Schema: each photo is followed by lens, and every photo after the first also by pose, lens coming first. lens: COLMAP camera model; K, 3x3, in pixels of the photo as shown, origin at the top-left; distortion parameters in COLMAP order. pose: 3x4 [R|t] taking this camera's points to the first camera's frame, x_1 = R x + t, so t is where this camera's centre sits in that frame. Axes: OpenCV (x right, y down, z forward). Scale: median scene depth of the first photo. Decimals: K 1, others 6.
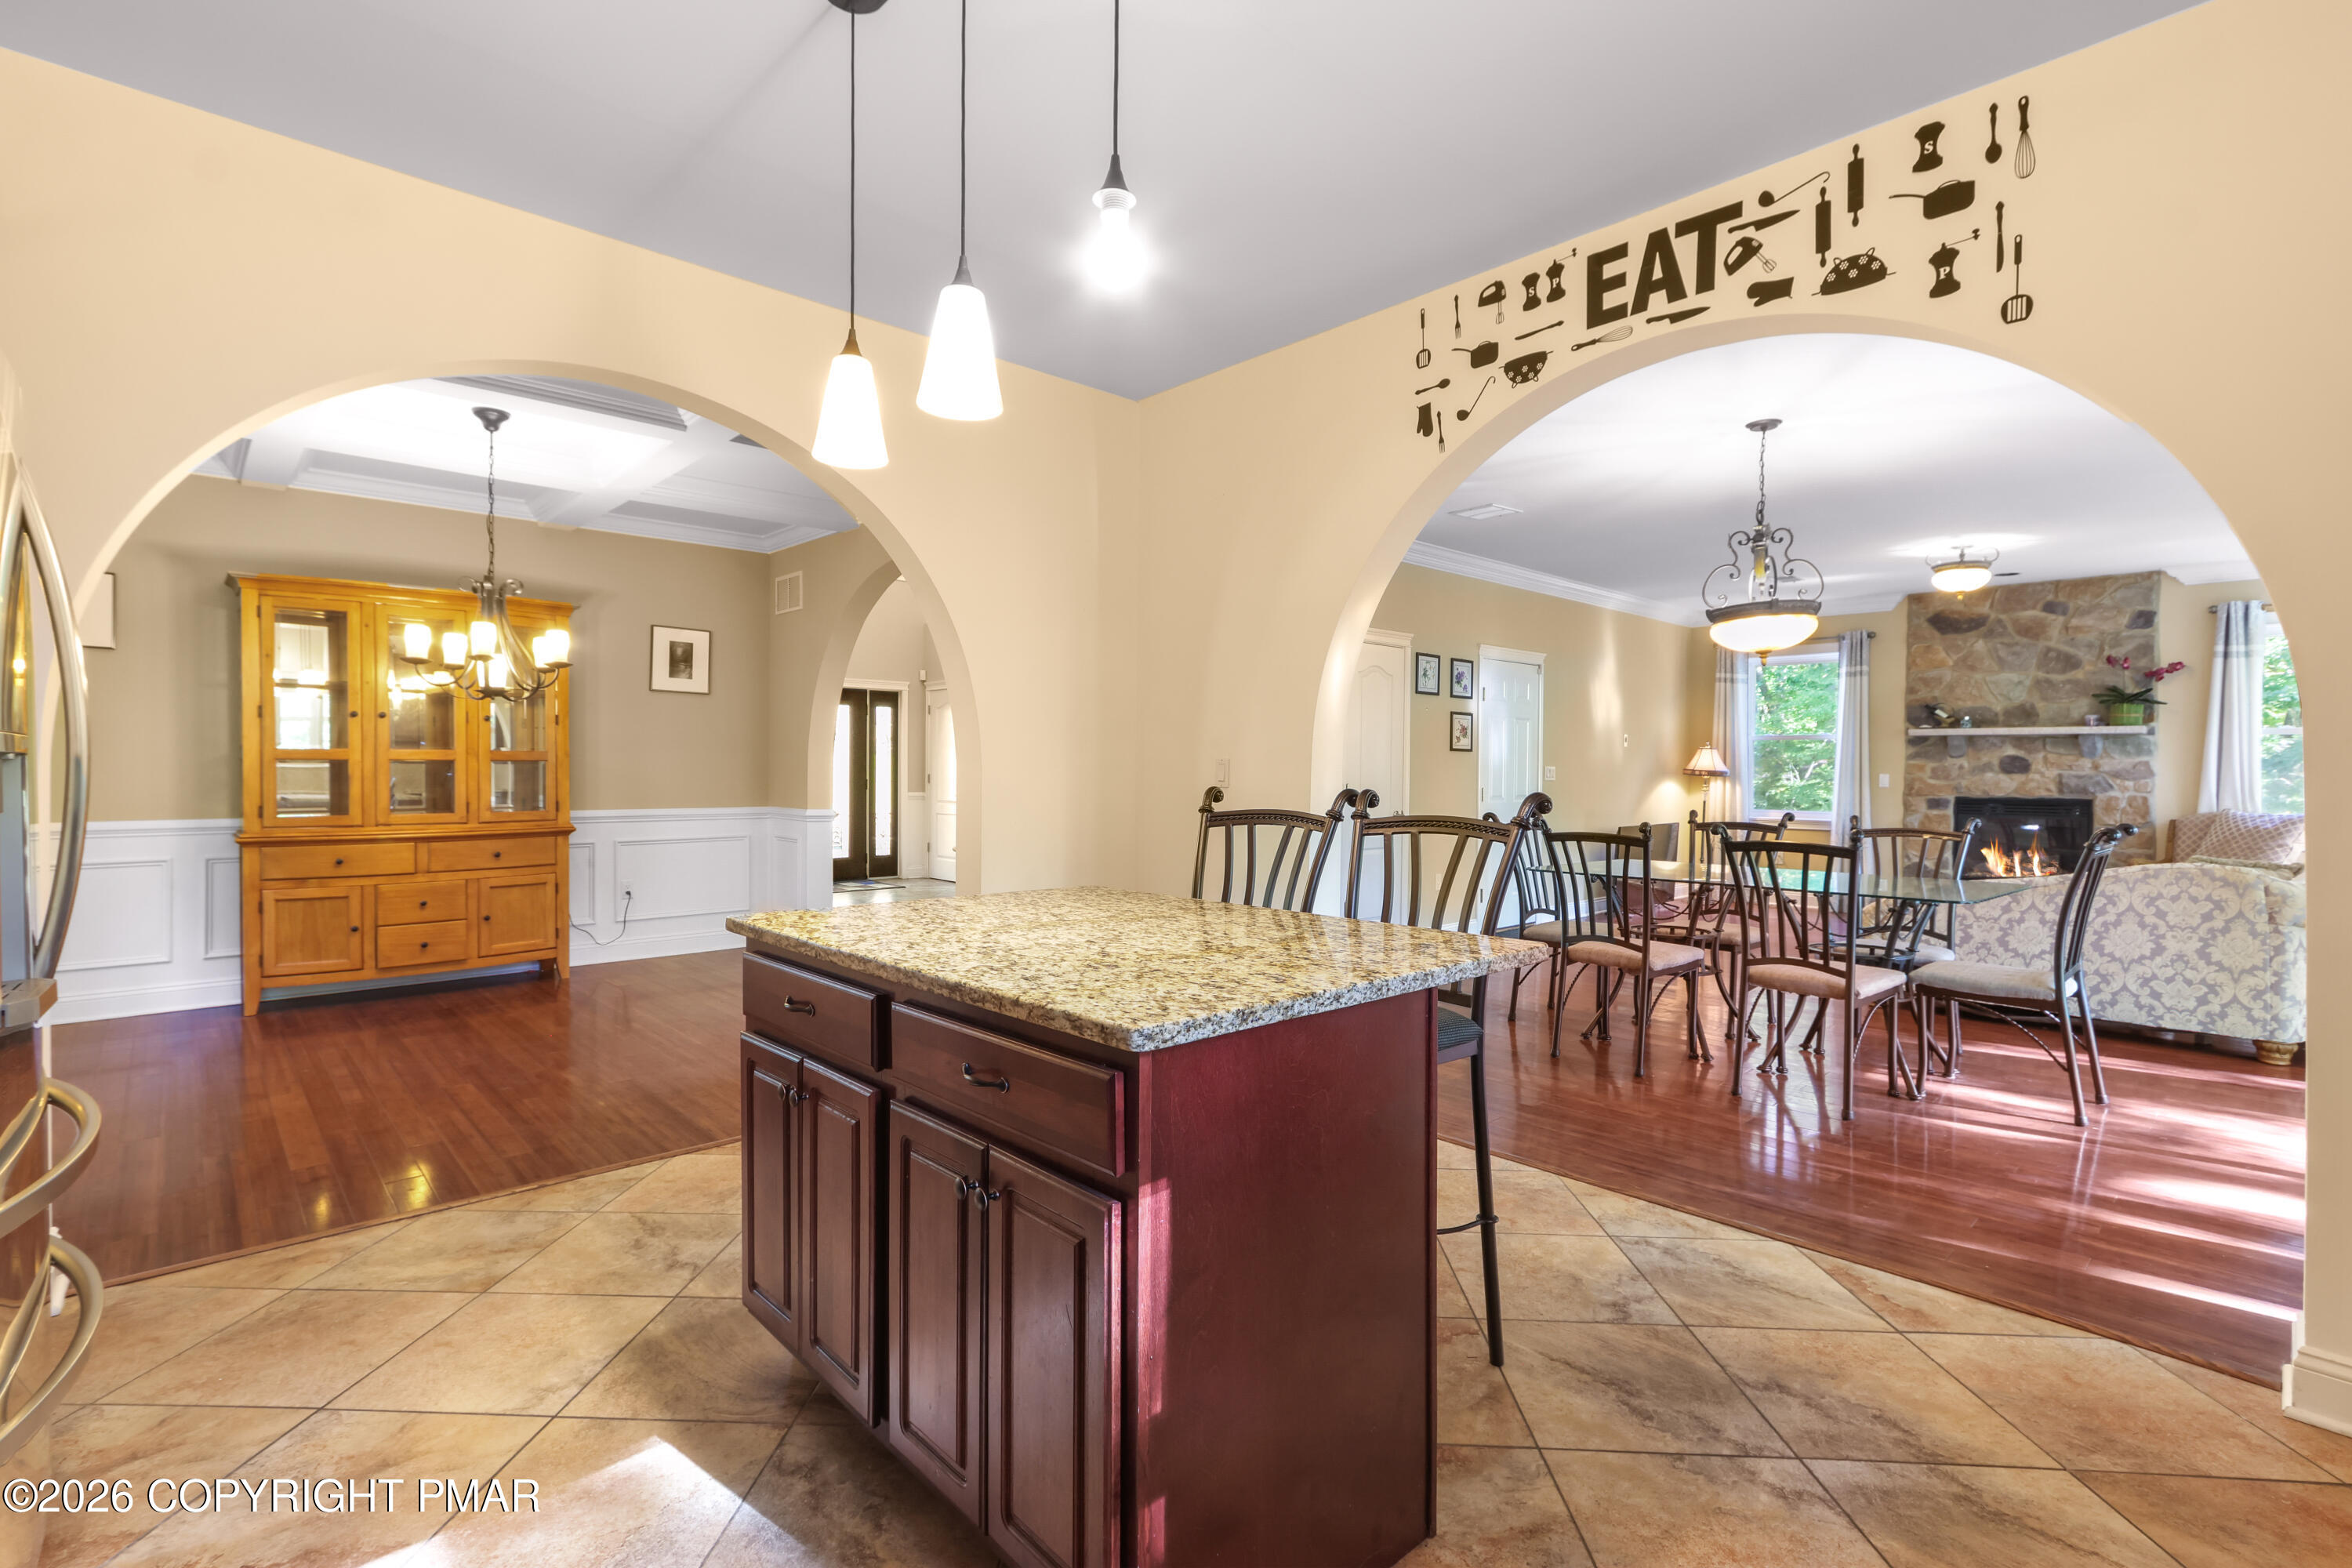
lens RADIAL K [[1083.6, 0, 1158.7], [0, 1083.6, 782.2], [0, 0, 1]] dist [0.001837, 0.000494]
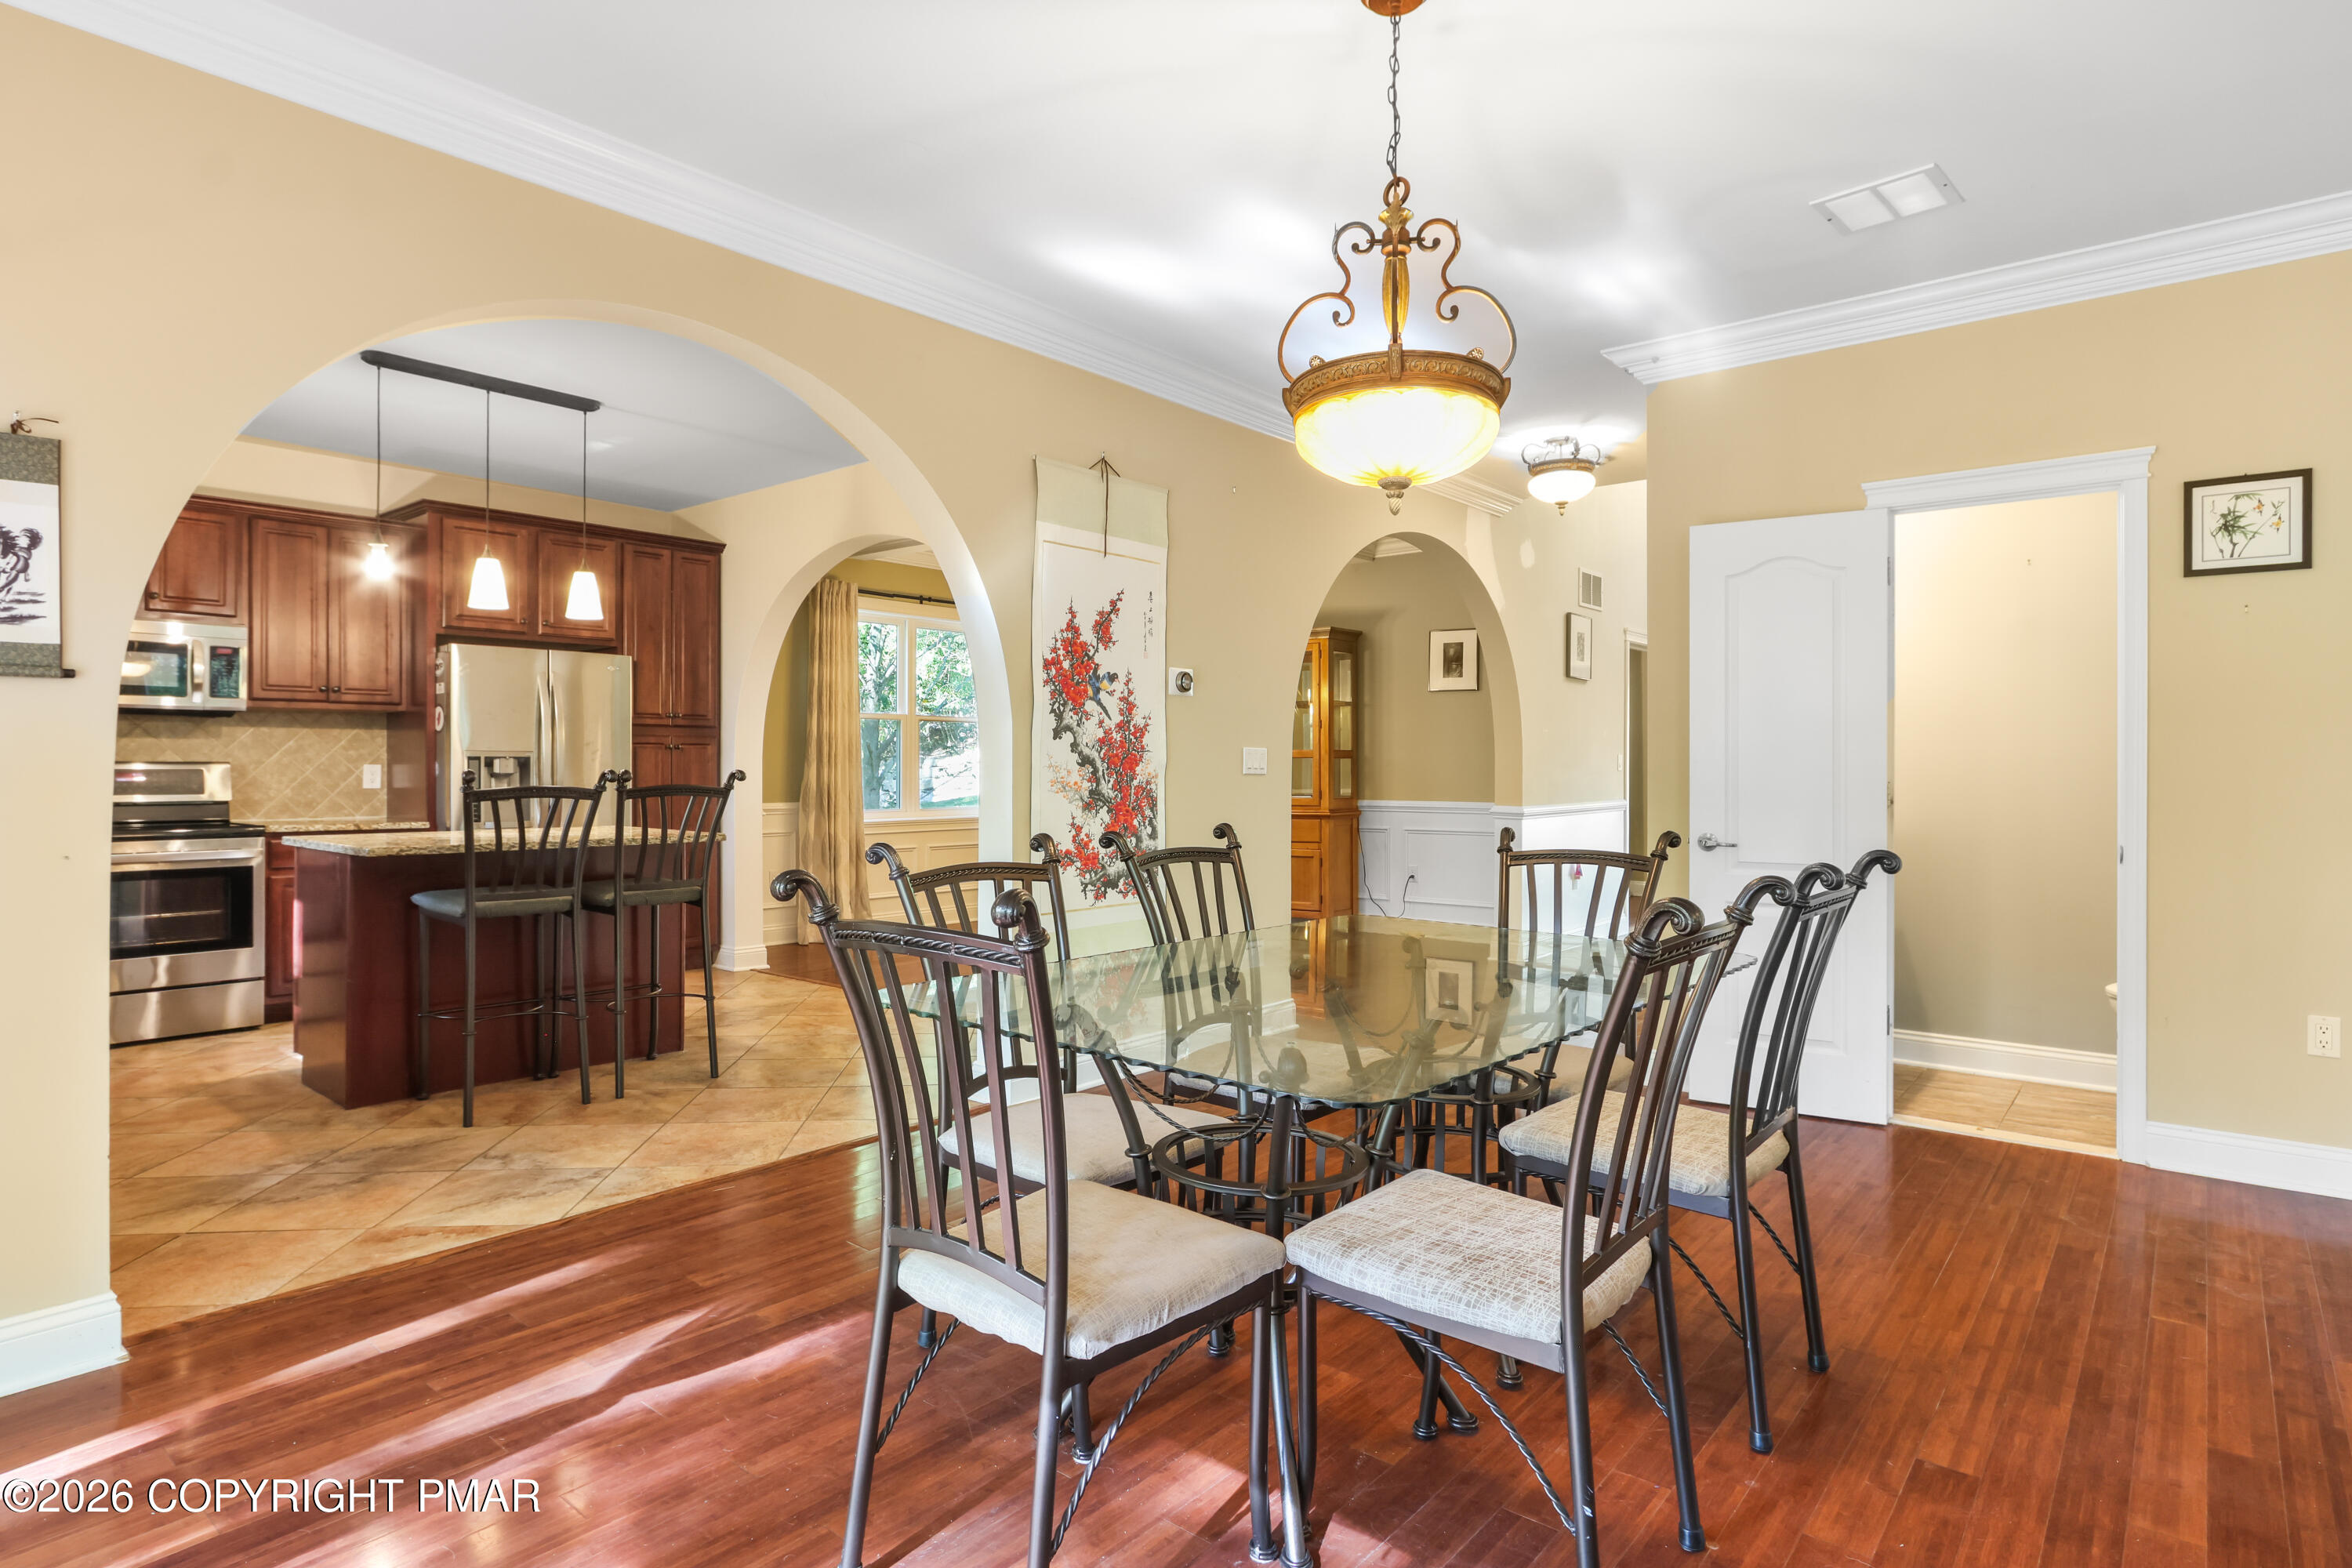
lens RADIAL K [[1248.2, 0, 1150.4], [0, 1248.2, 763.4], [0, 0, 1]] dist [-0.015417, 0.000902]
pose [[0.124112, -0.008376, -0.992233, 1.773496], [-0.011738, 0.999882, -0.009909, 0.006223], [0.992199, 0.012877, 0.123999, 1.390692]]
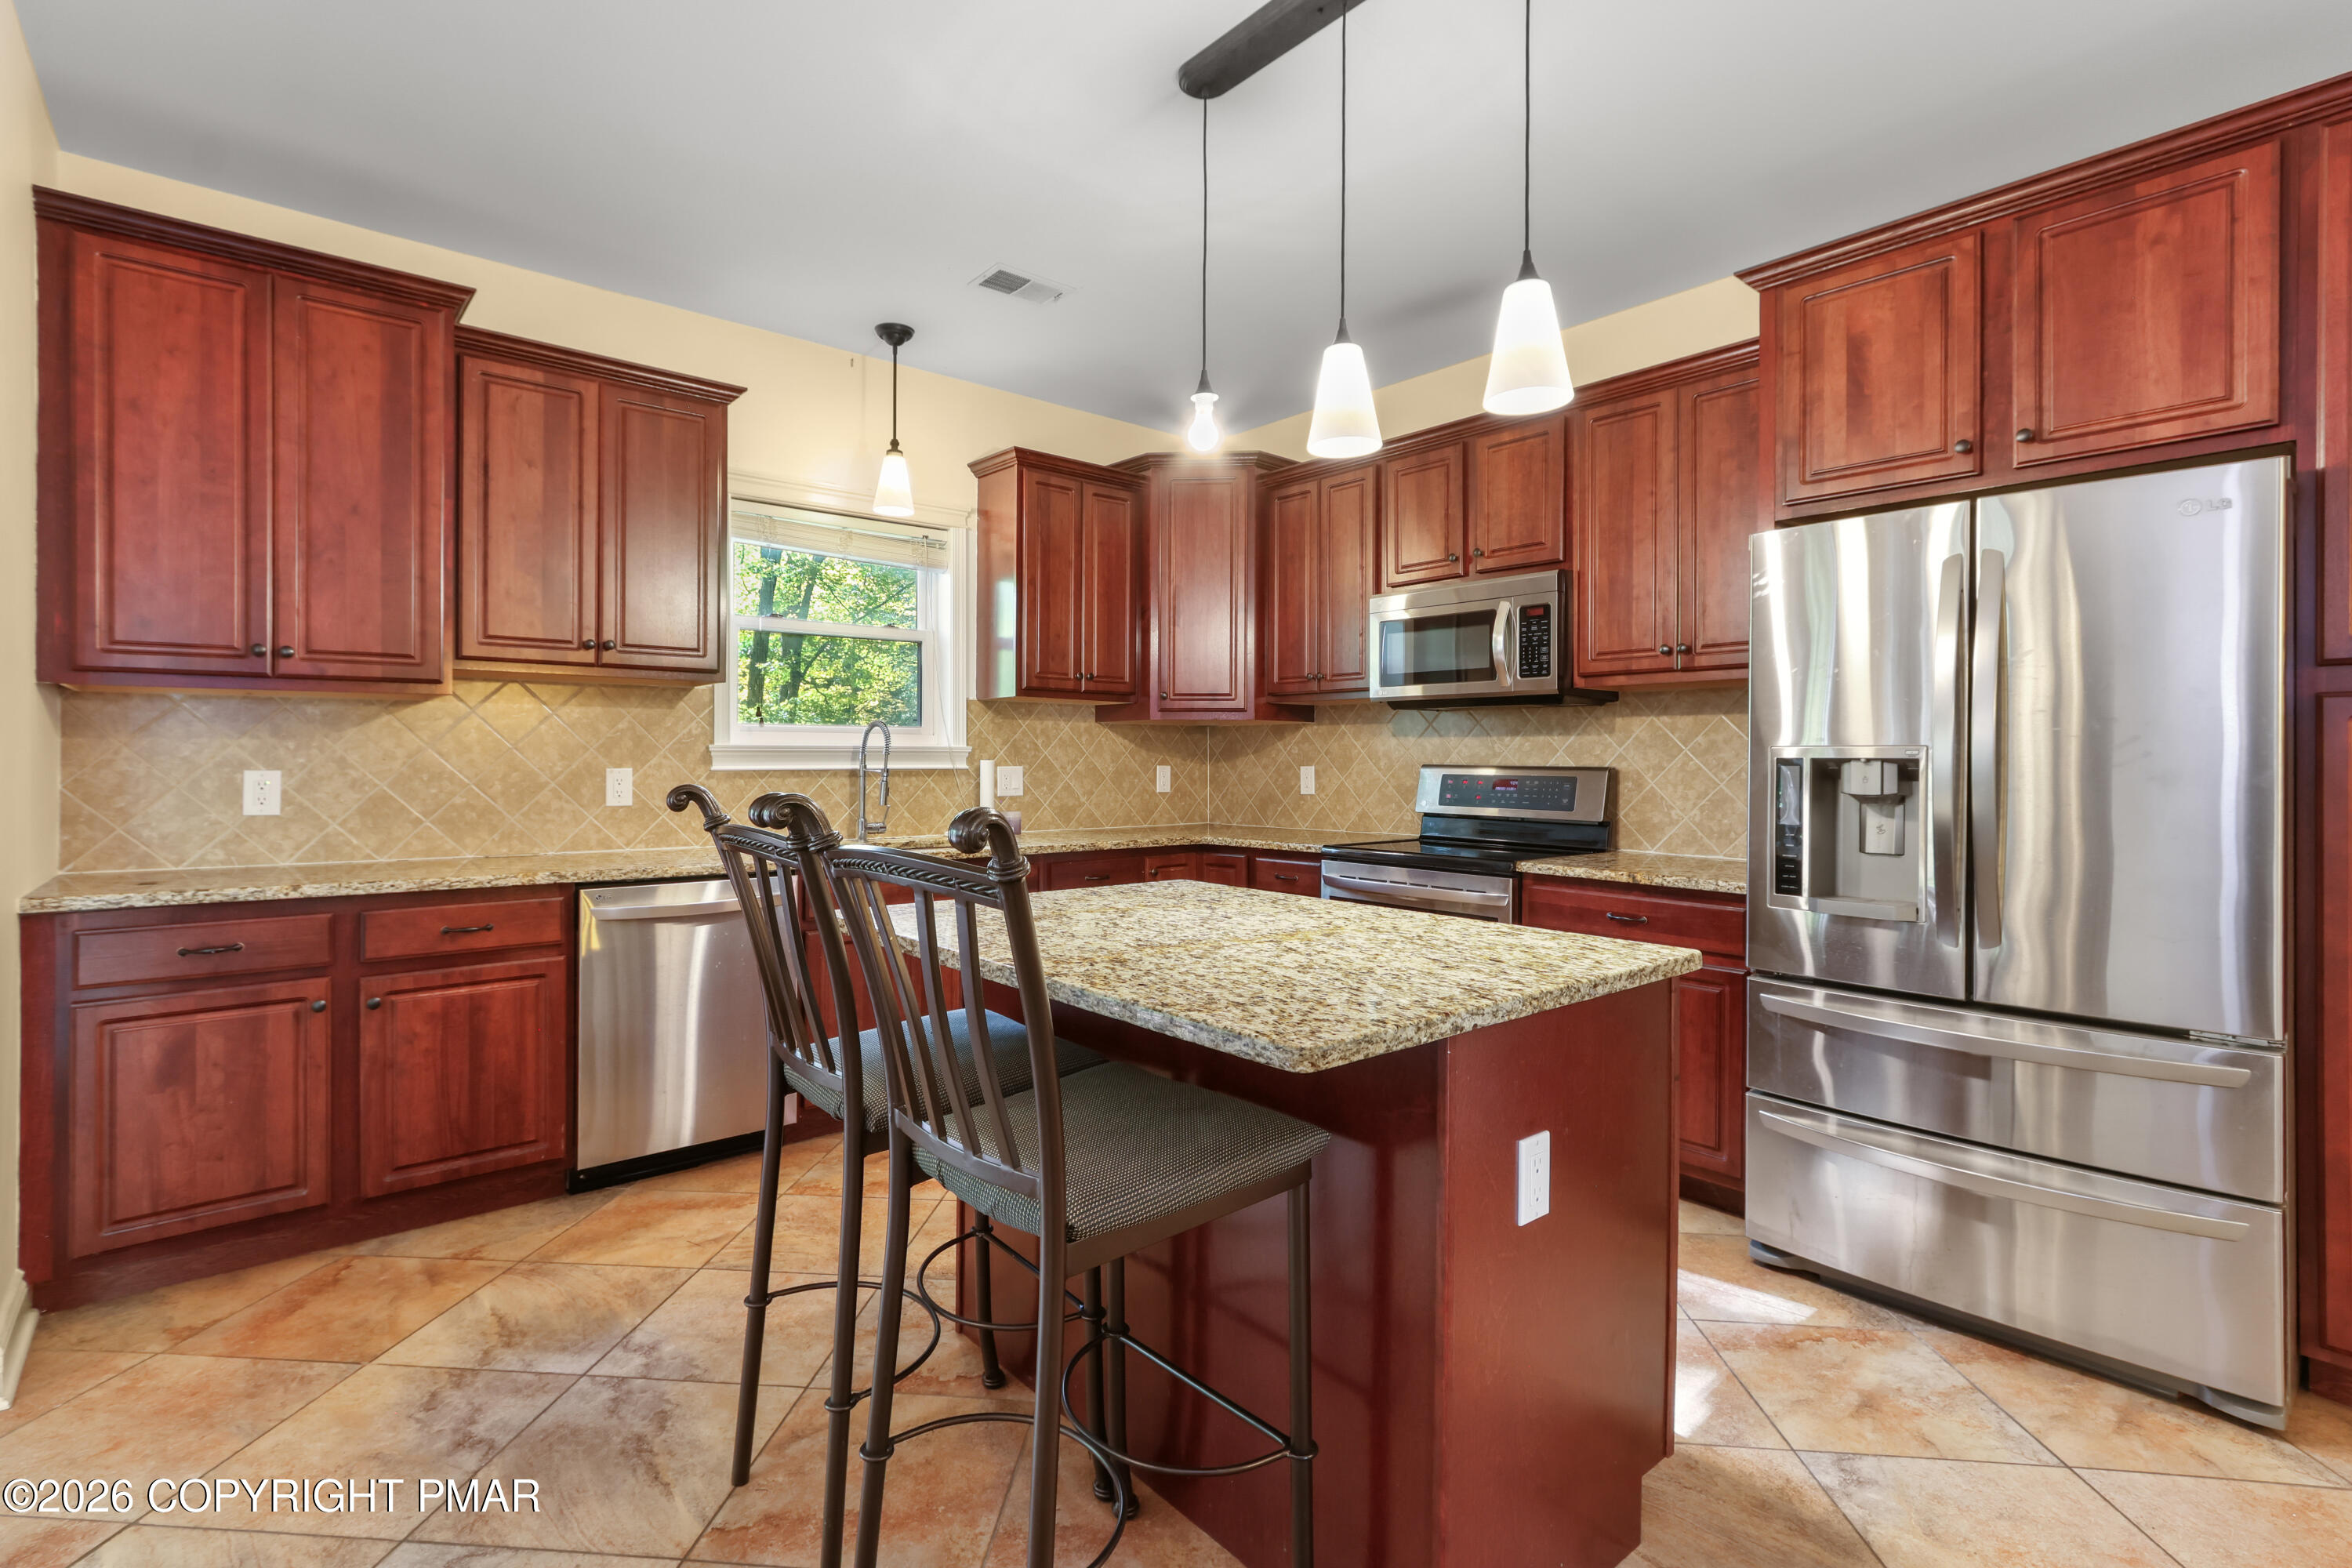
lens RADIAL K [[1083.6, 0, 1162.9], [0, 1083.6, 767.8], [0, 0, 1]] dist [0.001837, 0.000494]
pose [[-0.999396, -0.011507, 0.032800, -0.021593], [-0.010847, 0.999736, 0.020231, -0.018223], [-0.033024, 0.019863, -0.999257, 1.417437]]
